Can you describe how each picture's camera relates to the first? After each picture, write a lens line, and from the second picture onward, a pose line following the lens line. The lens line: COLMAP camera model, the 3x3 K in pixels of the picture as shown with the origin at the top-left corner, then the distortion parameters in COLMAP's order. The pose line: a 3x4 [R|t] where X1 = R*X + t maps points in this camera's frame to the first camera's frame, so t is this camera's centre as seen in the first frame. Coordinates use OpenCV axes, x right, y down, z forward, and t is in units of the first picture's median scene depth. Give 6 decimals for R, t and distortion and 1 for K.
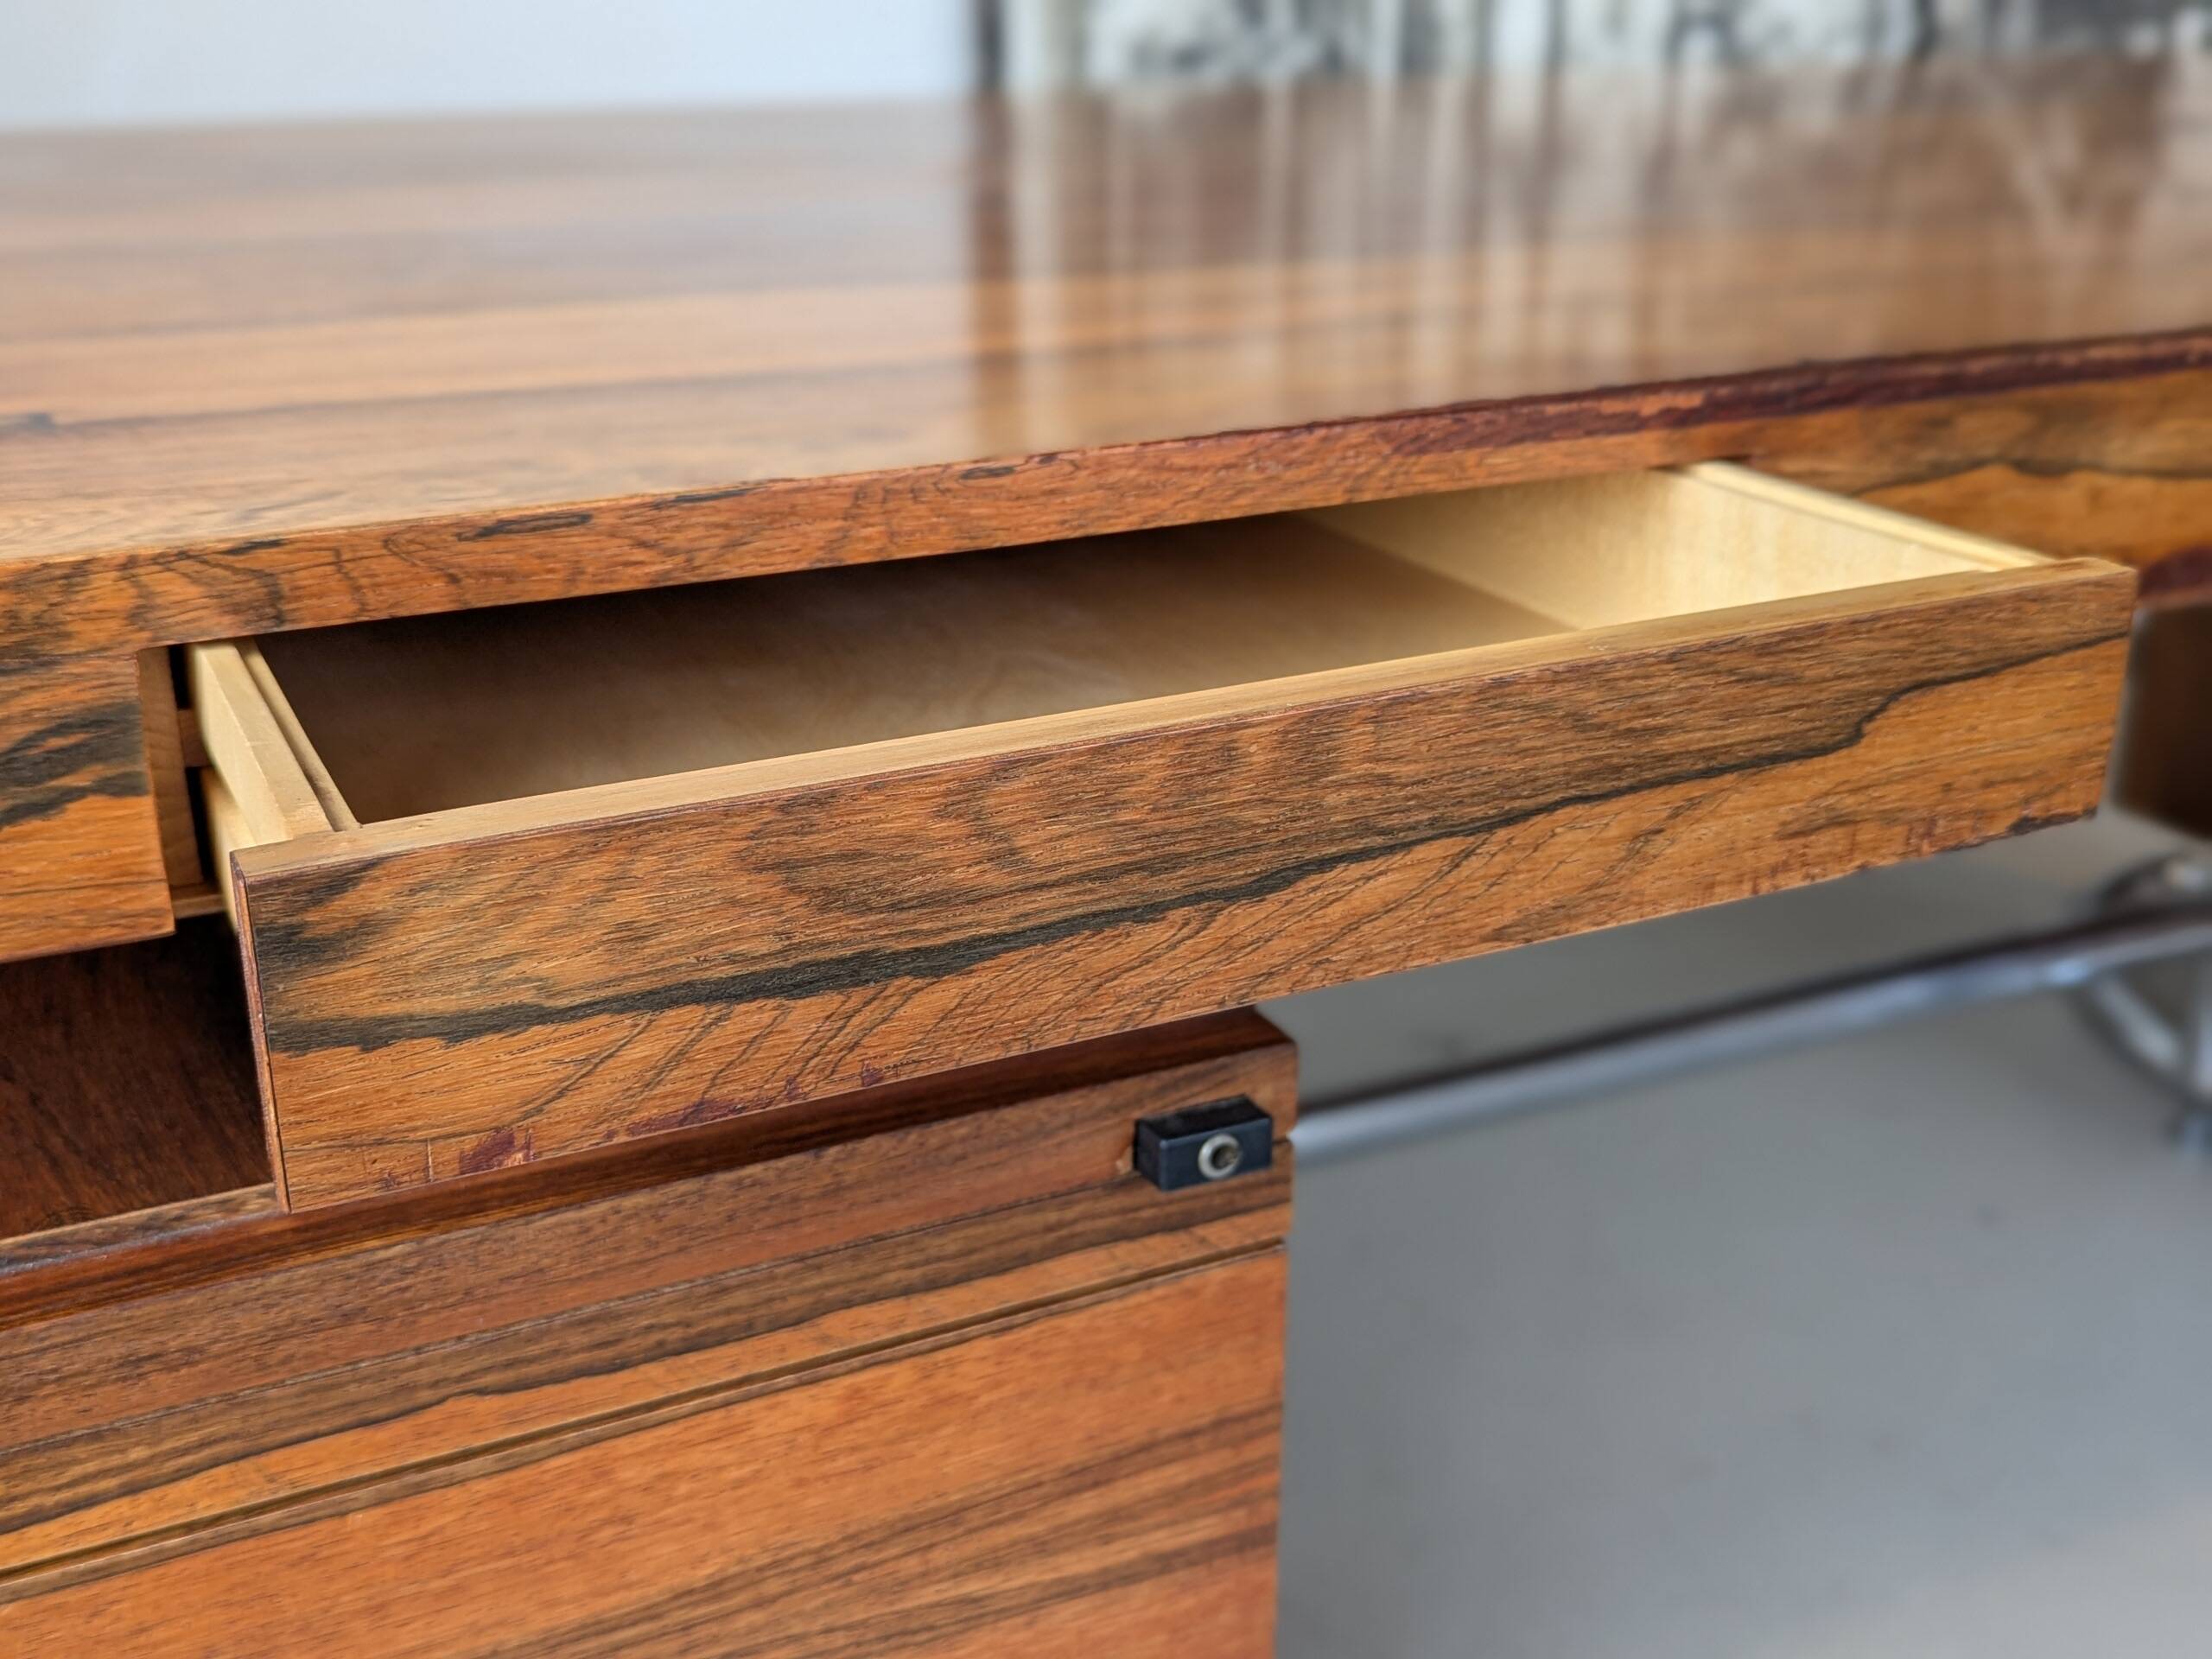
lens RADIAL K [[2434.8, 0, 1105.6], [0, 2434.8, 867.3], [0, 0, 1]] dist [0.135335, -0.423624]
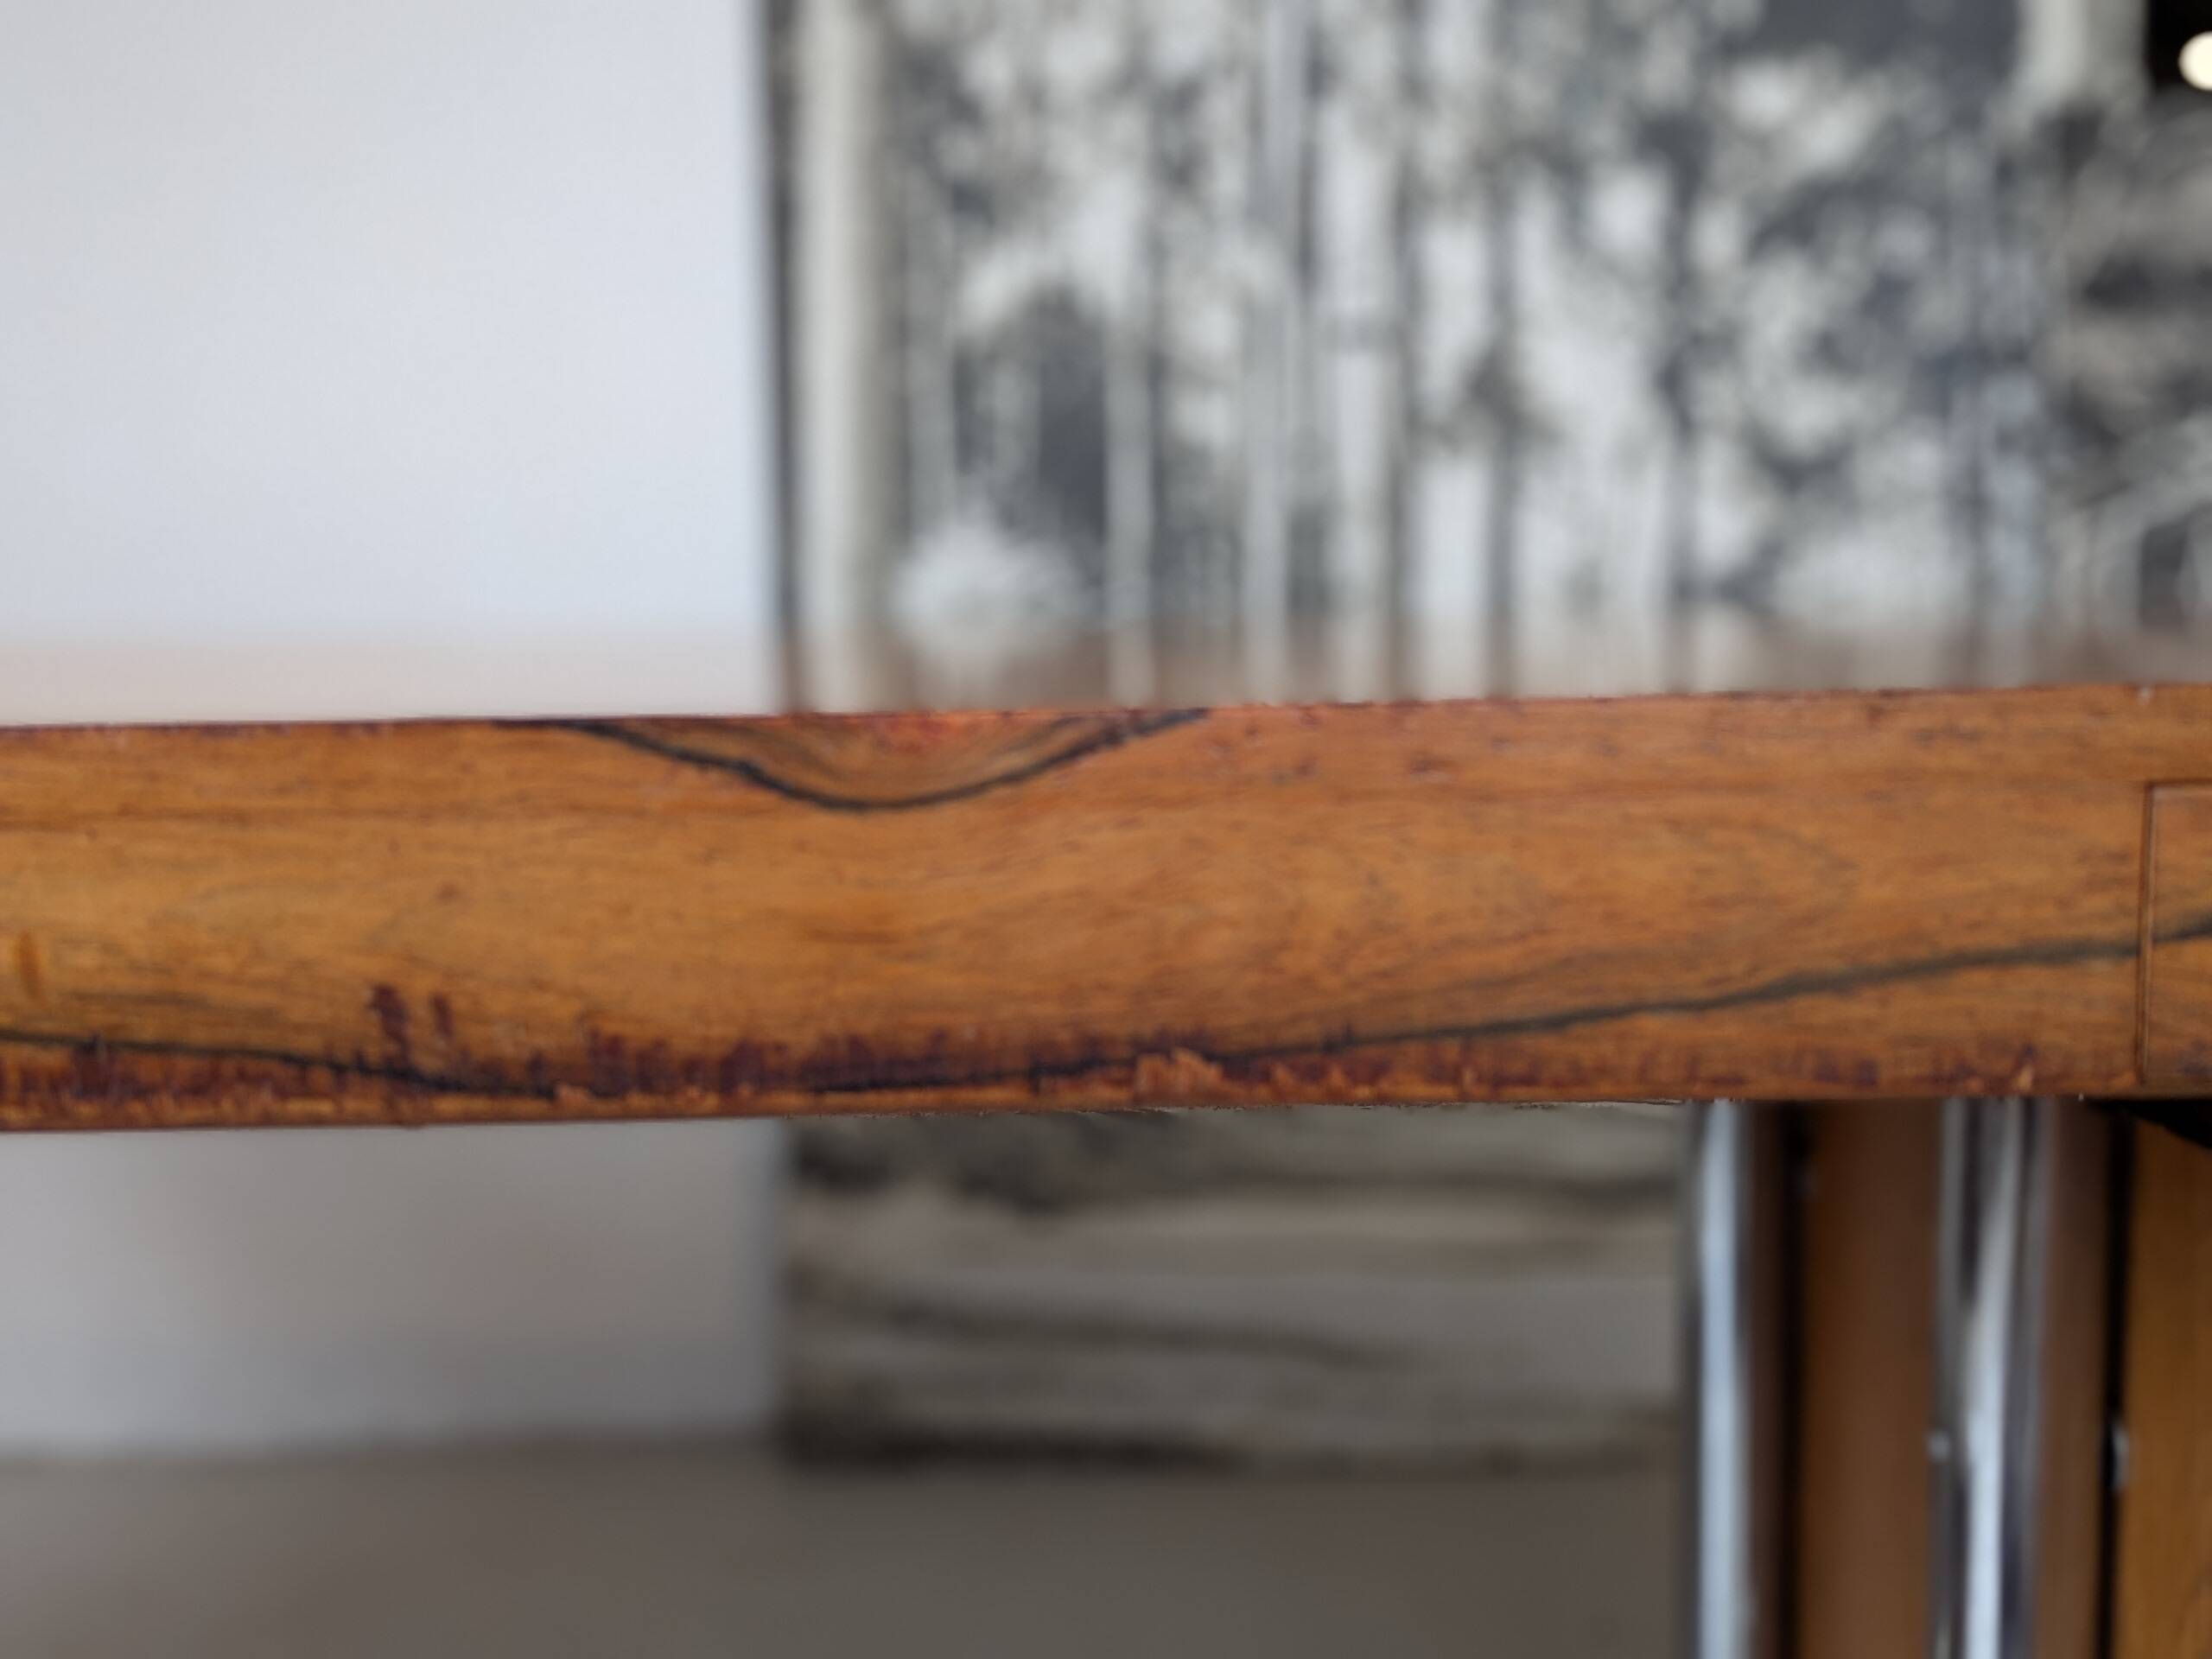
lens RADIAL K [[2348.9, 0, 1067.9], [0, 2348.9, 835.4], [0, 0, 1]] dist [0.157381, -0.365076]
pose [[0.899960, 0.032357, -0.434770, 1.681357], [-0.143468, 0.963679, -0.225253, -0.185115], [0.411691, 0.265094, 0.871915, 0.852893]]
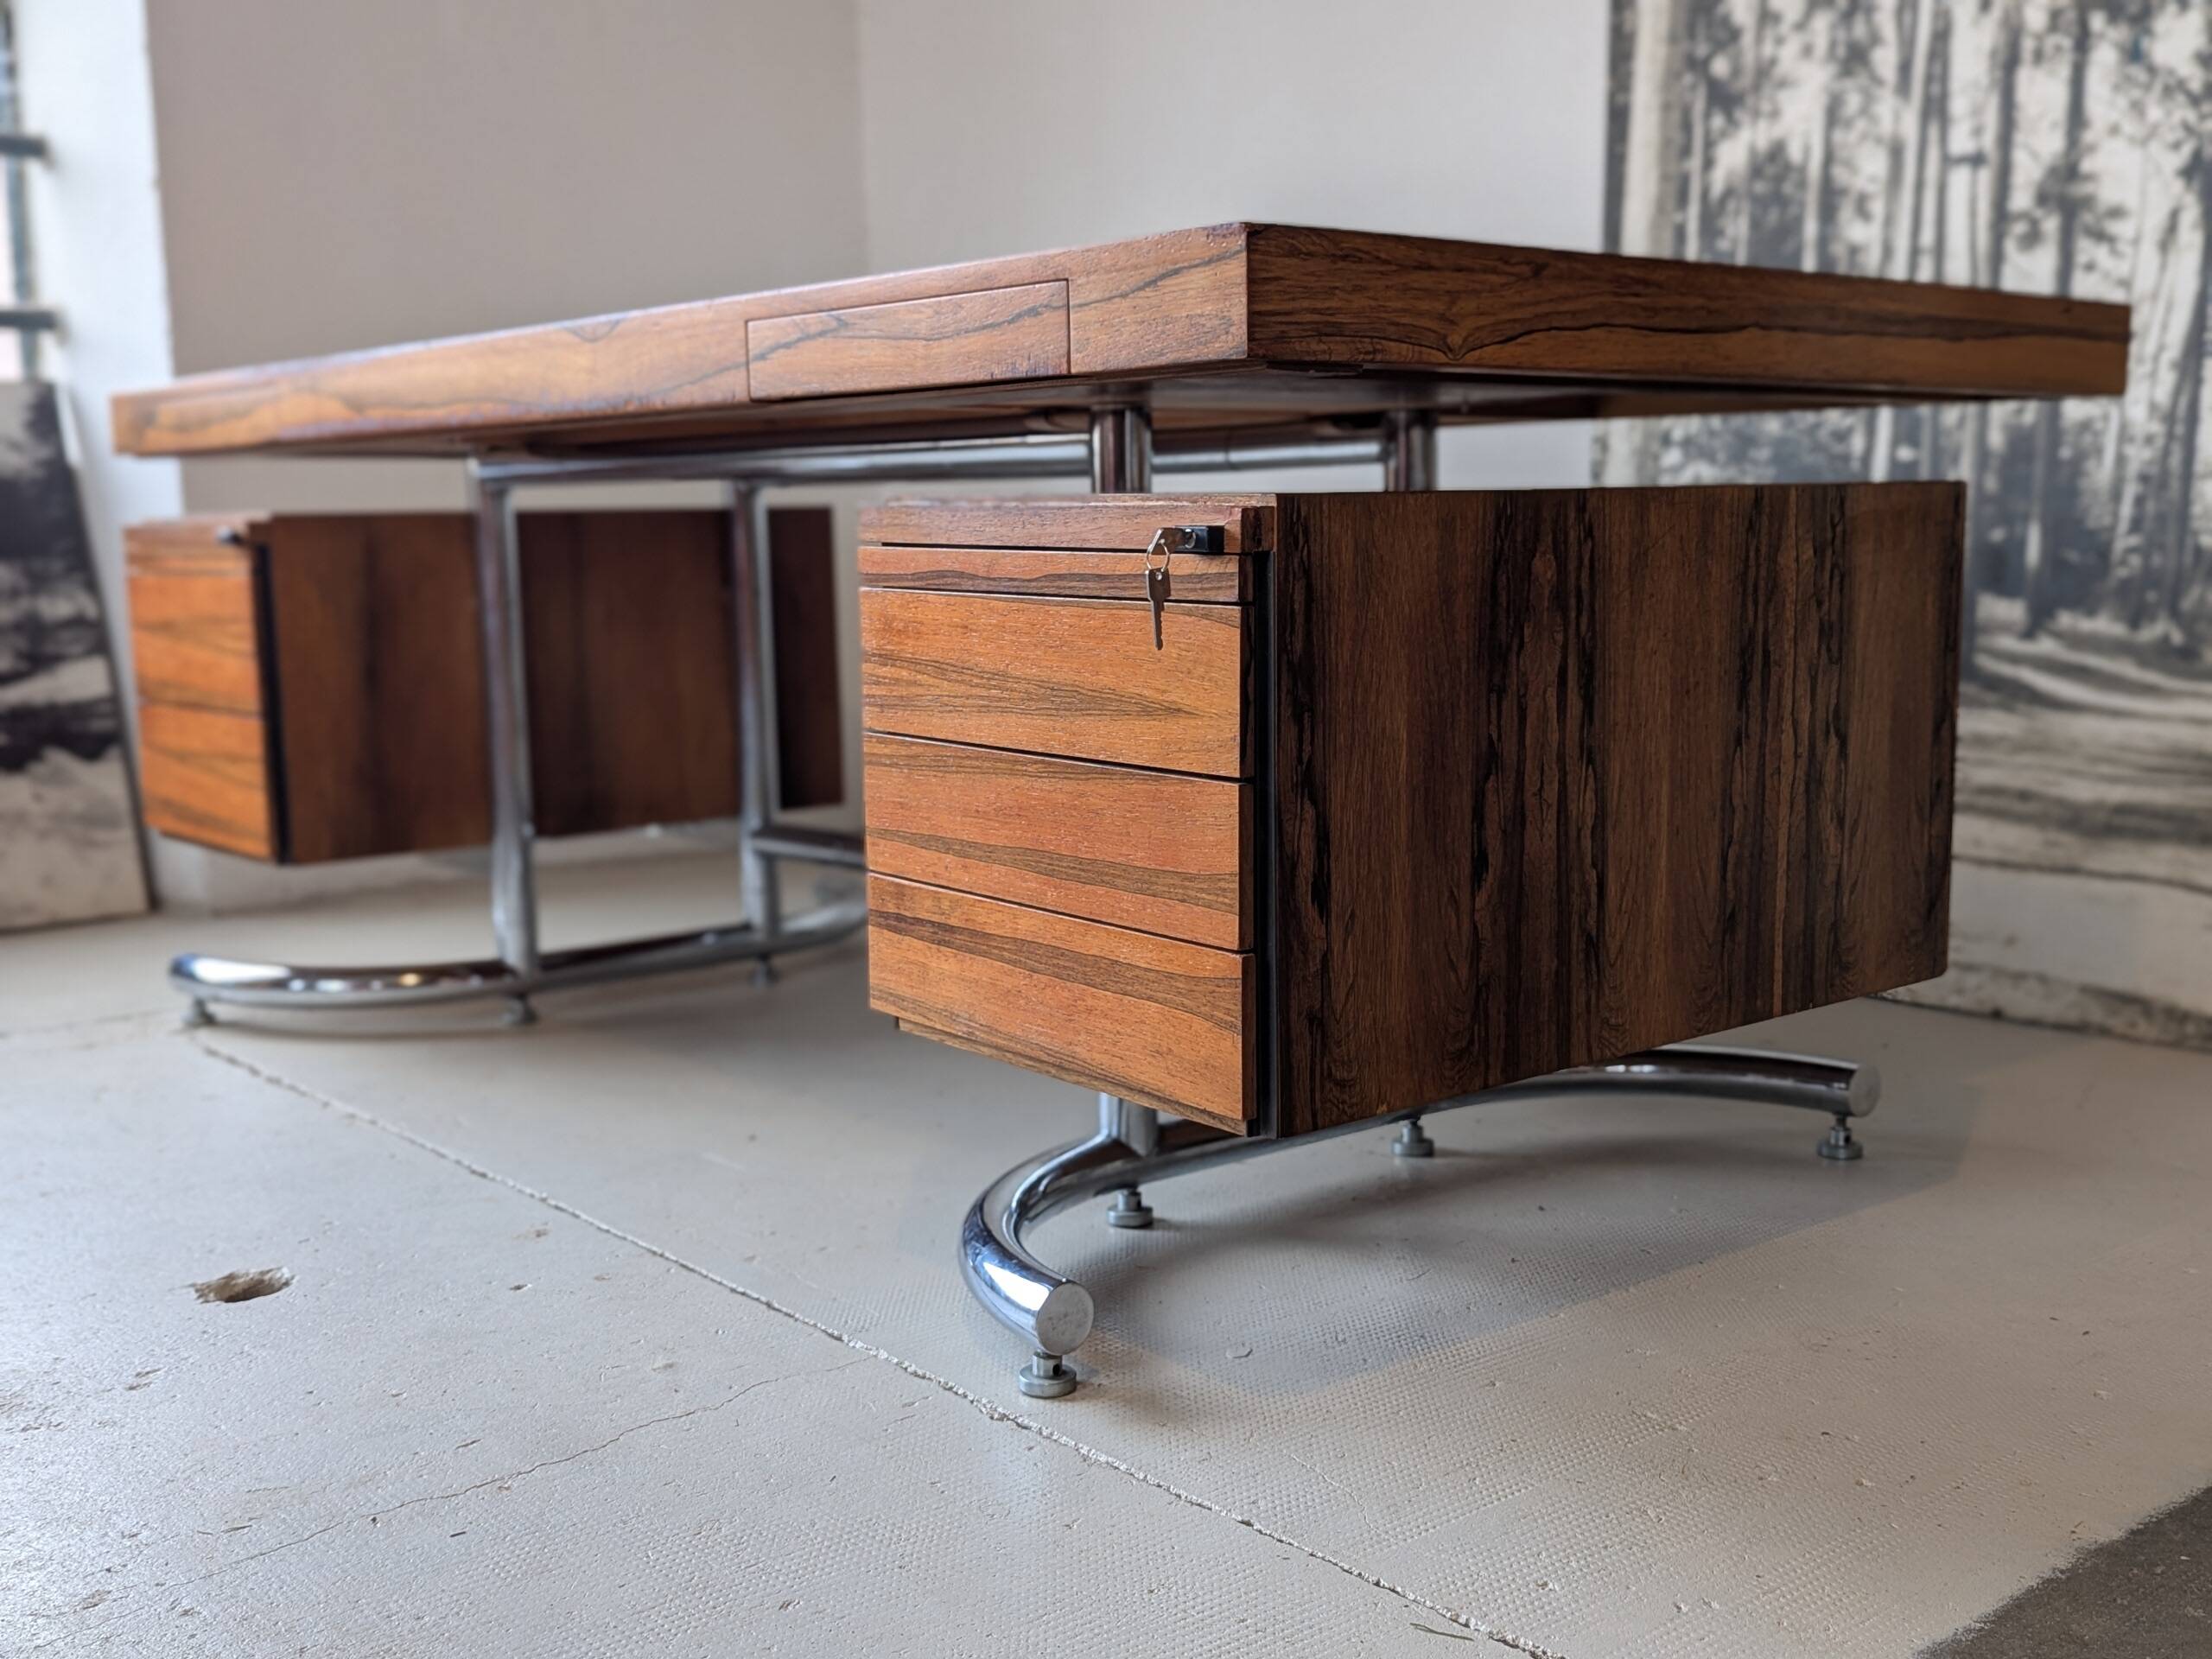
lens RADIAL K [[2370.0, 0, 1090.0], [0, 2370.0, 827.9], [0, 0, 1]] dist [0.066494, -0.061317]
pose [[0.242336, 0.122978, -0.962367, 4.675077], [-0.344343, 0.938257, 0.033187, -0.071410], [0.907029, 0.323342, 0.269720, 1.424398]]
